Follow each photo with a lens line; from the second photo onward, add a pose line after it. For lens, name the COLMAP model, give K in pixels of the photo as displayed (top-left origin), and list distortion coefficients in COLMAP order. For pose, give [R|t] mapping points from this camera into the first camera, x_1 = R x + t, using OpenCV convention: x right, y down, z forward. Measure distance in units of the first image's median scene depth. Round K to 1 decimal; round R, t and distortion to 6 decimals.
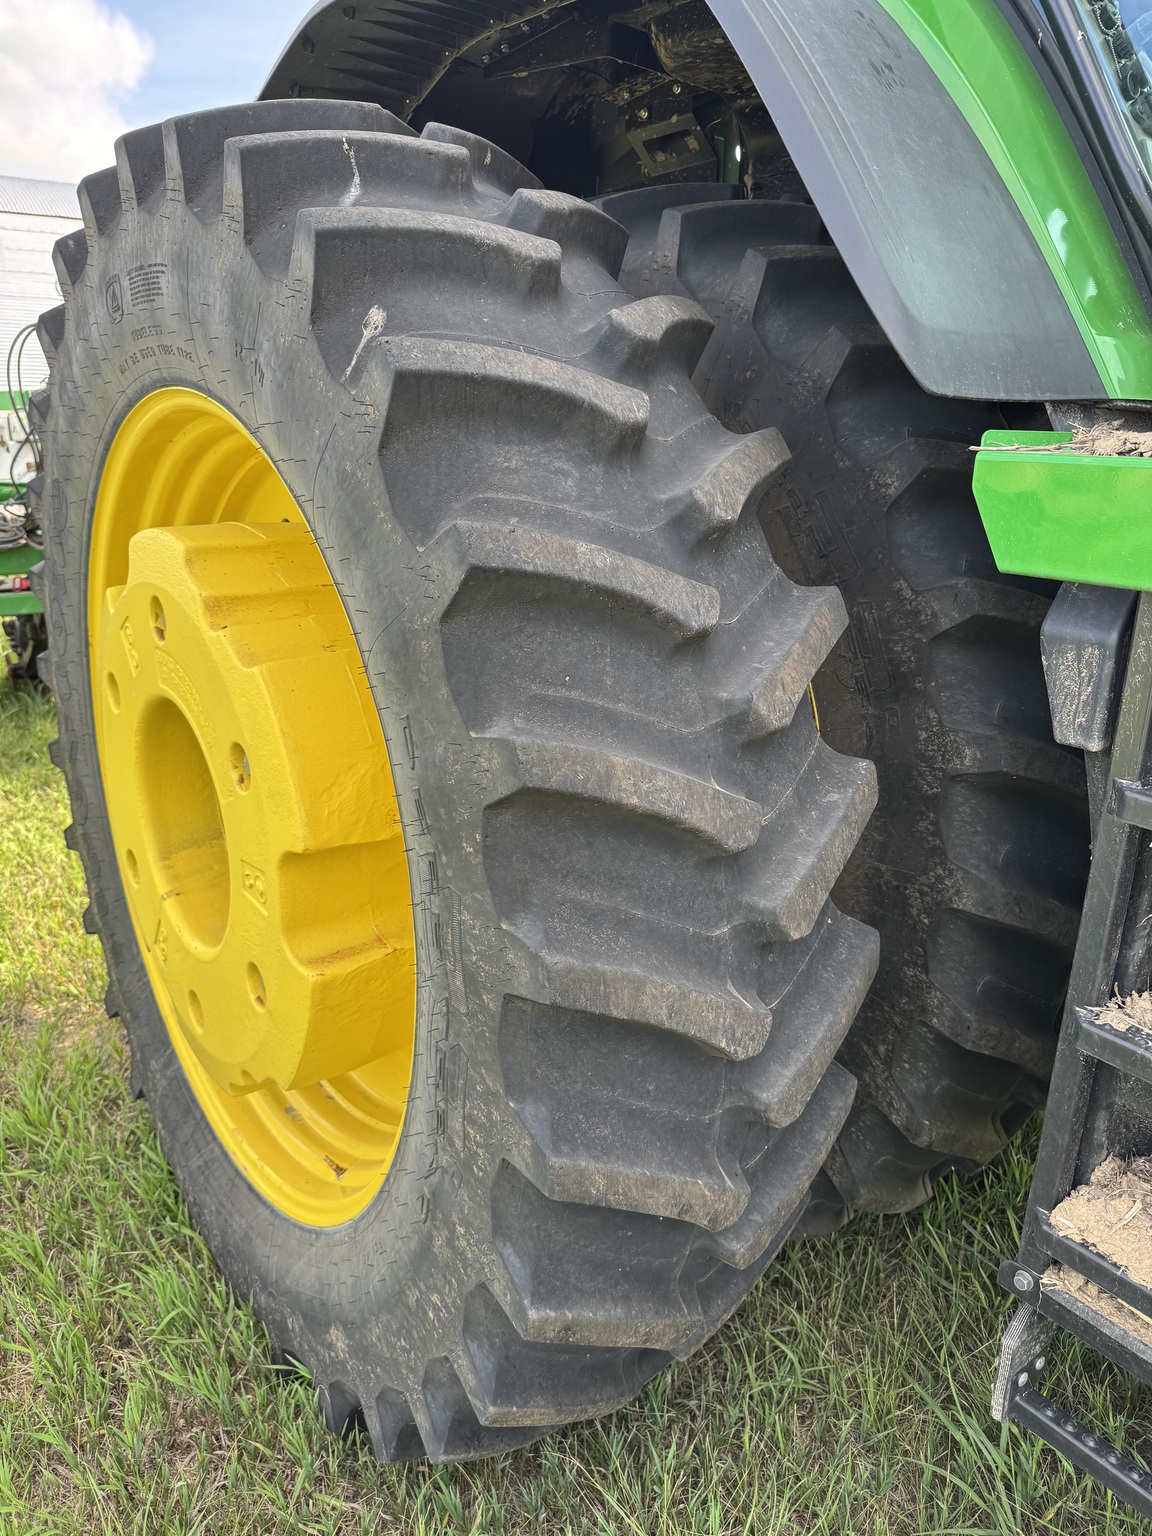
lens RADIAL K [[1023.7, 0, 573.6], [0, 1023.7, 758.7], [0, 0, 1]] dist [0.076671, -0.092951]
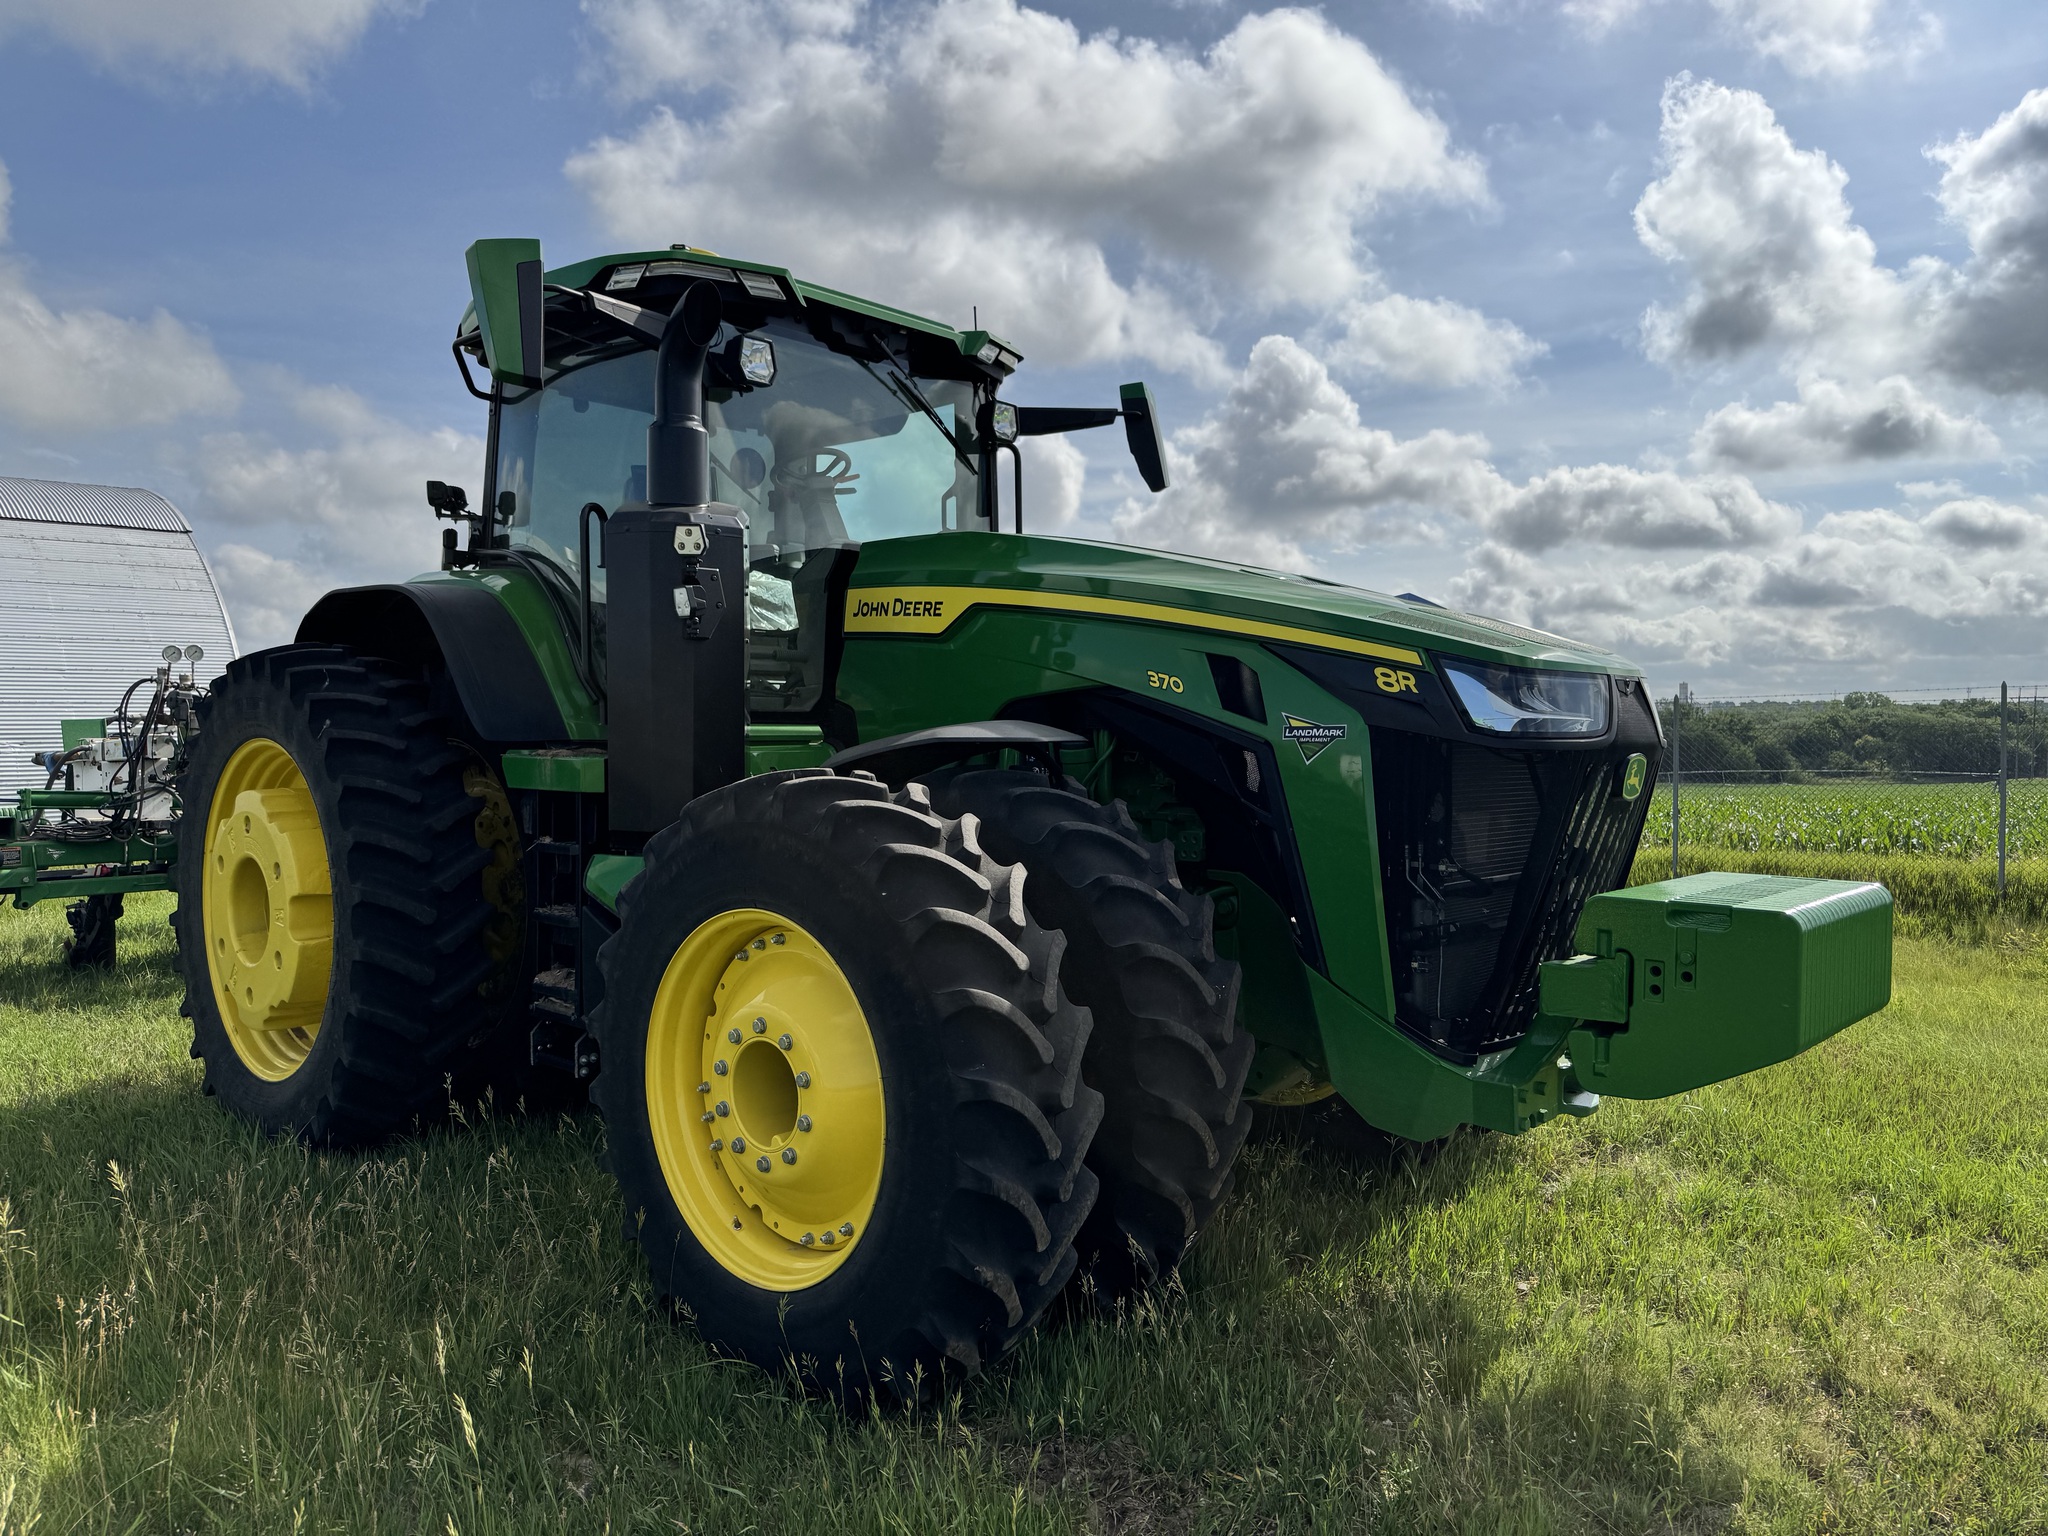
lens RADIAL K [[1391.7, 0, 988.2], [0, 1391.7, 773.5], [0, 0, 1]] dist [-0.005782, -0.001366]
pose [[0.987515, -0.028461, 0.154930, 1.015912], [0.069133, 0.962065, -0.263915, 0.897960], [-0.141541, 0.271331, 0.952022, -2.962418]]
